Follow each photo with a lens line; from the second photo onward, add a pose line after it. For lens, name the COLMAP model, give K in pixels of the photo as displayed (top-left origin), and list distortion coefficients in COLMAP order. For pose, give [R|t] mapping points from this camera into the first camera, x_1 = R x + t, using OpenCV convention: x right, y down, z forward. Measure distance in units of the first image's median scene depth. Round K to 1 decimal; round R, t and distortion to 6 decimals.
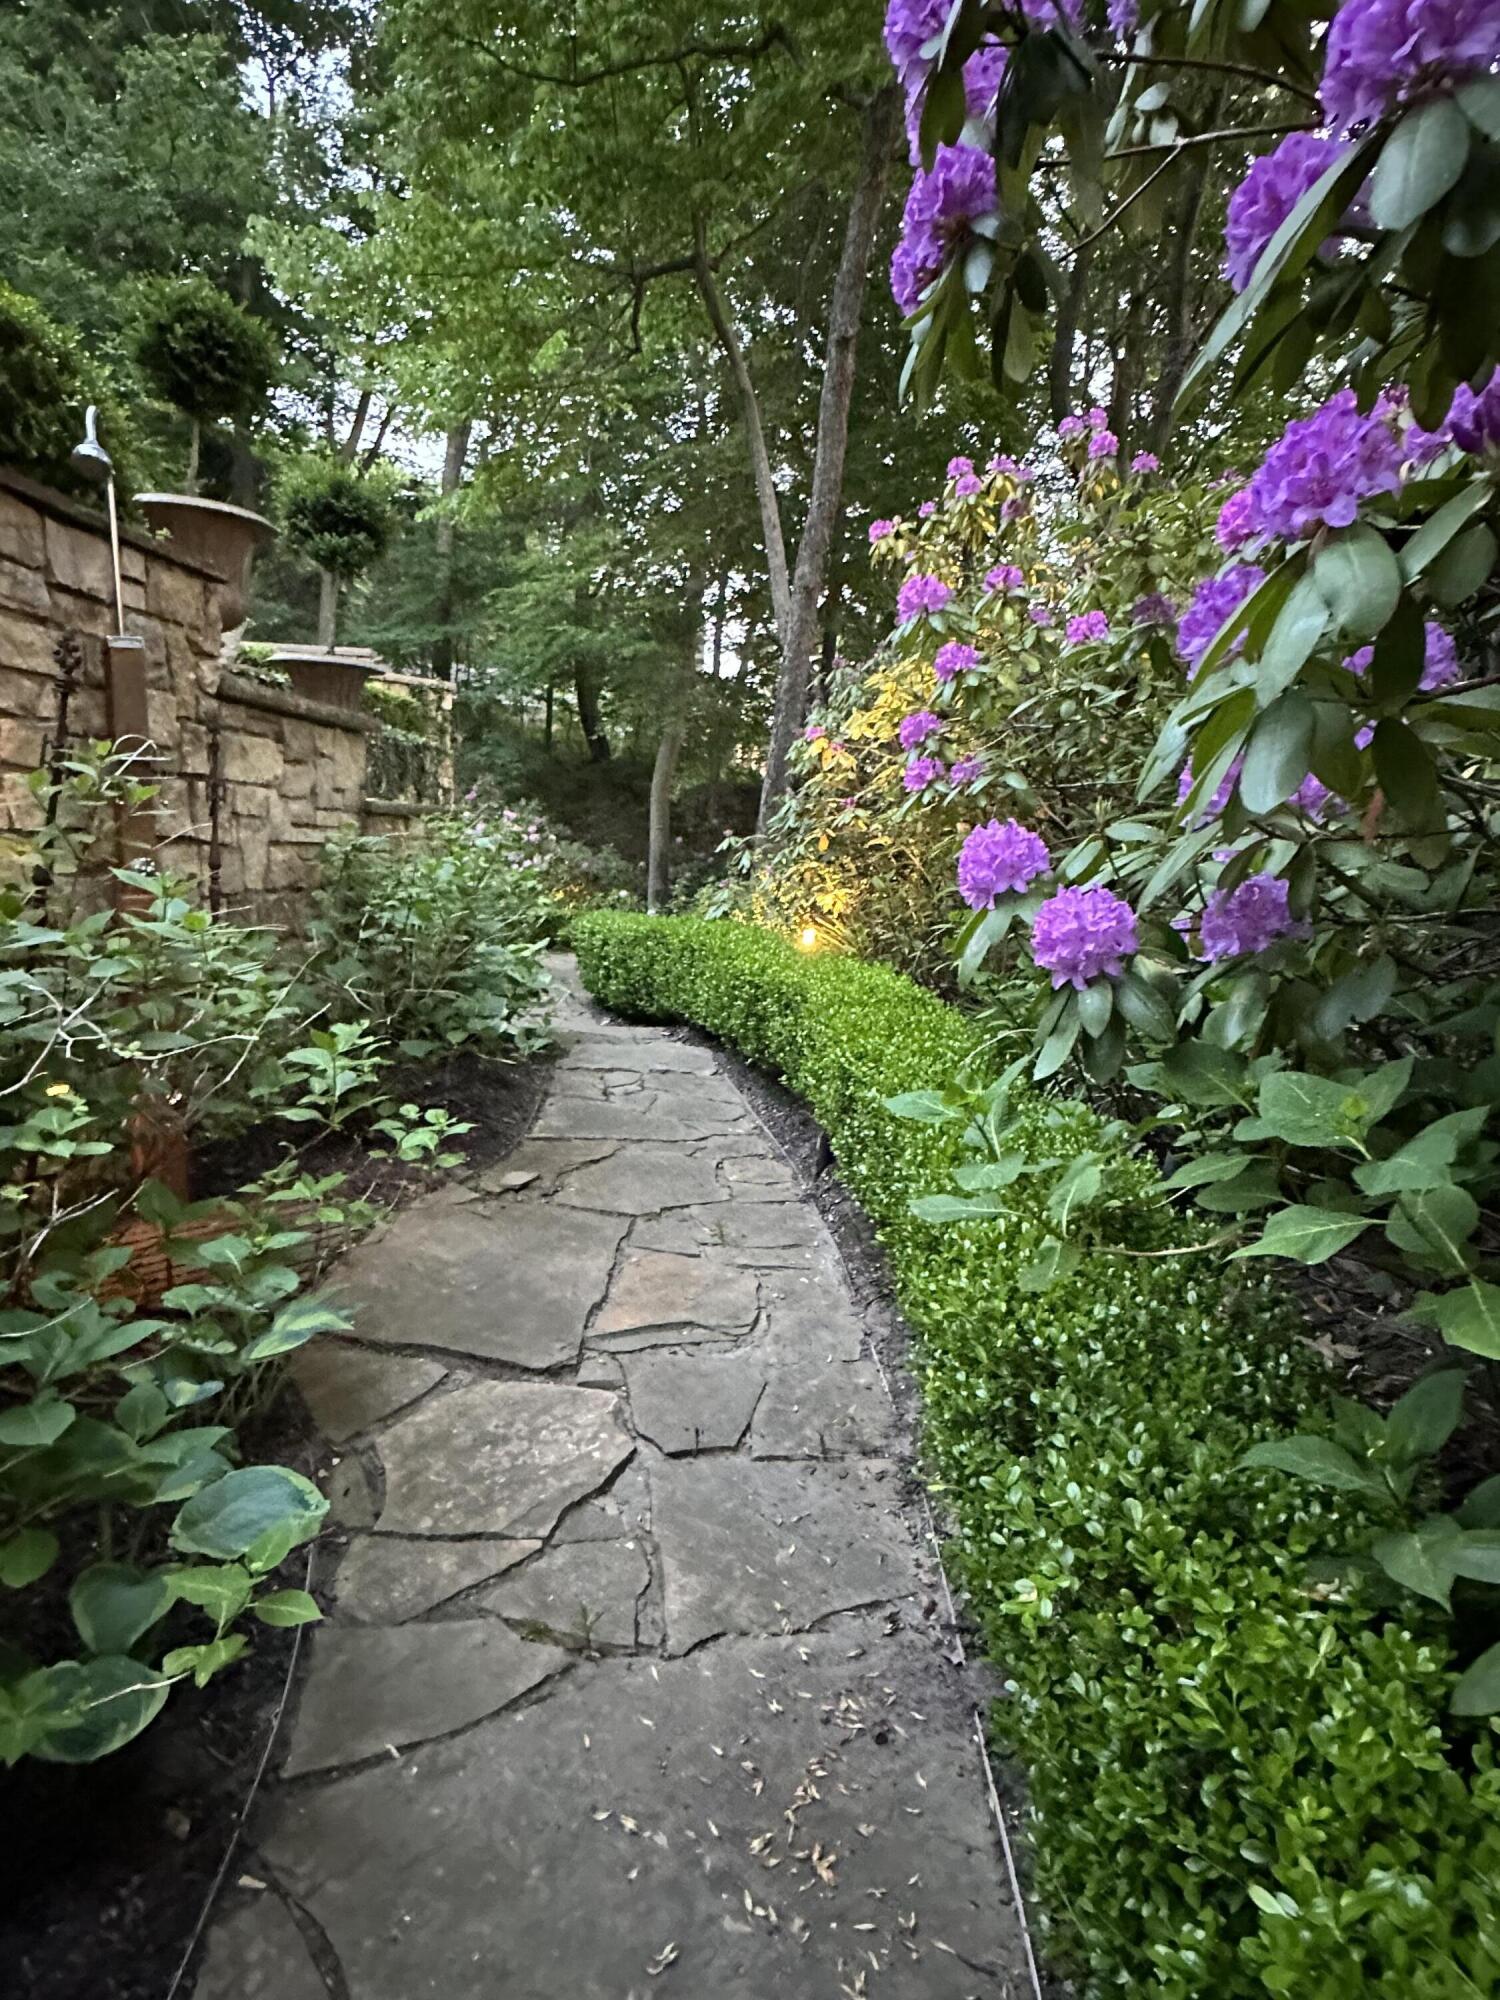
lens RADIAL K [[1116.5, 0, 758.7], [0, 1116.5, 998.8], [0, 0, 1]] dist [-0.001043, 0.000488]
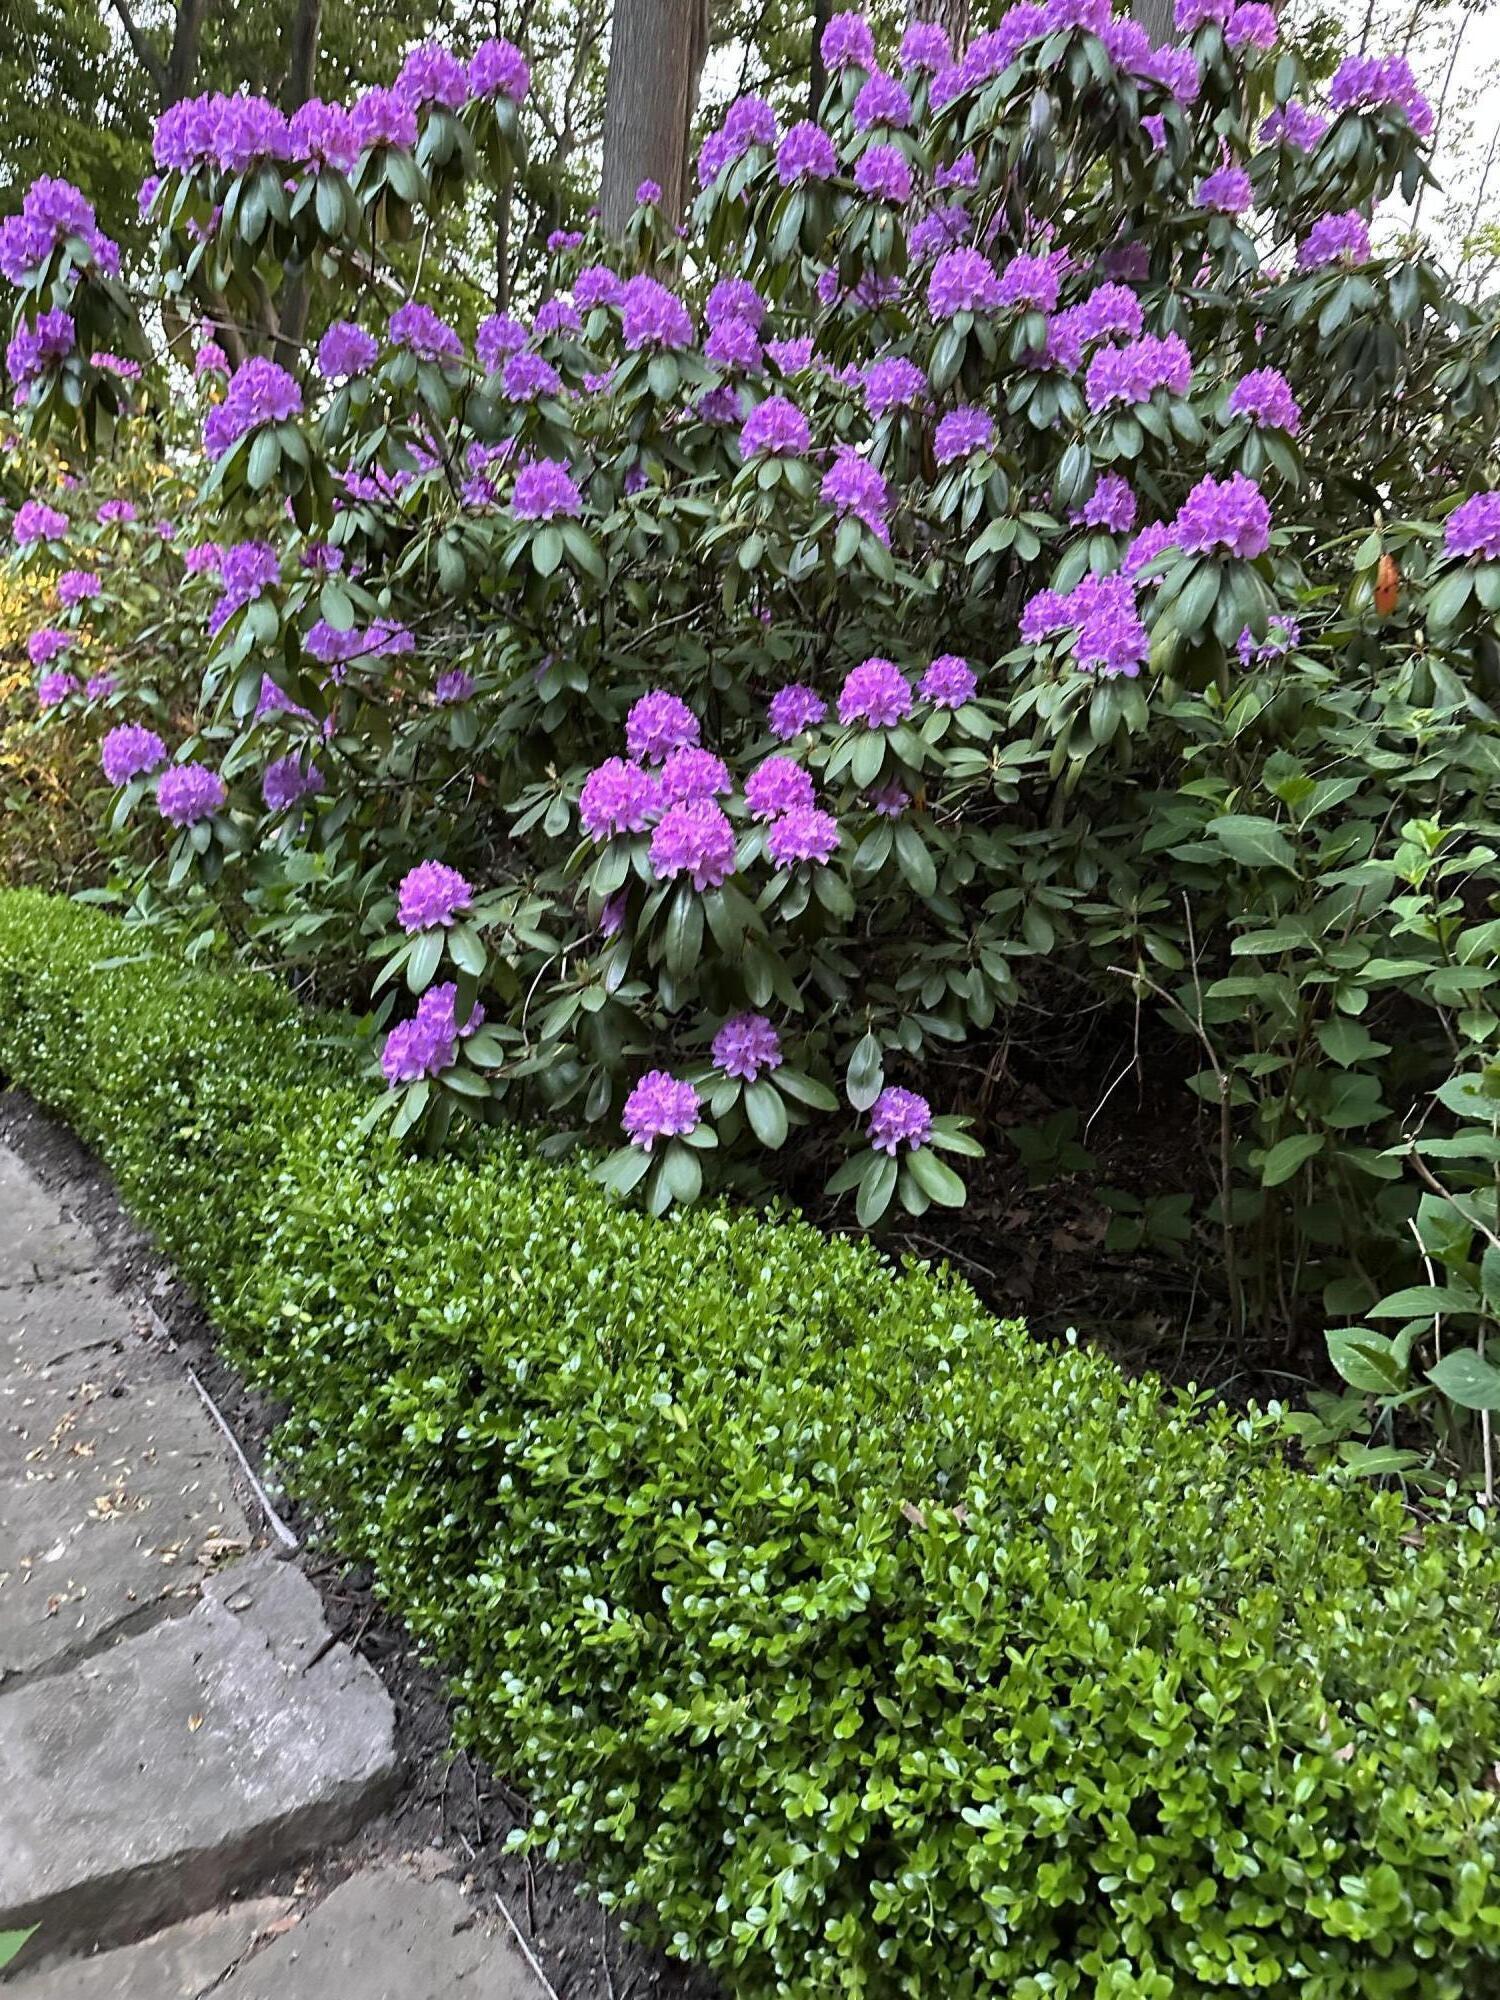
lens RADIAL K [[1401.4, 0, 753.9], [0, 1401.4, 986.6], [0, 0, 1]] dist [-0.000626, -0.000155]
pose [[0.822177, -0.106873, 0.559110, -0.112563], [0.098613, 0.994107, 0.045010, 0.115367], [-0.560626, 0.018130, 0.827871, -0.630125]]
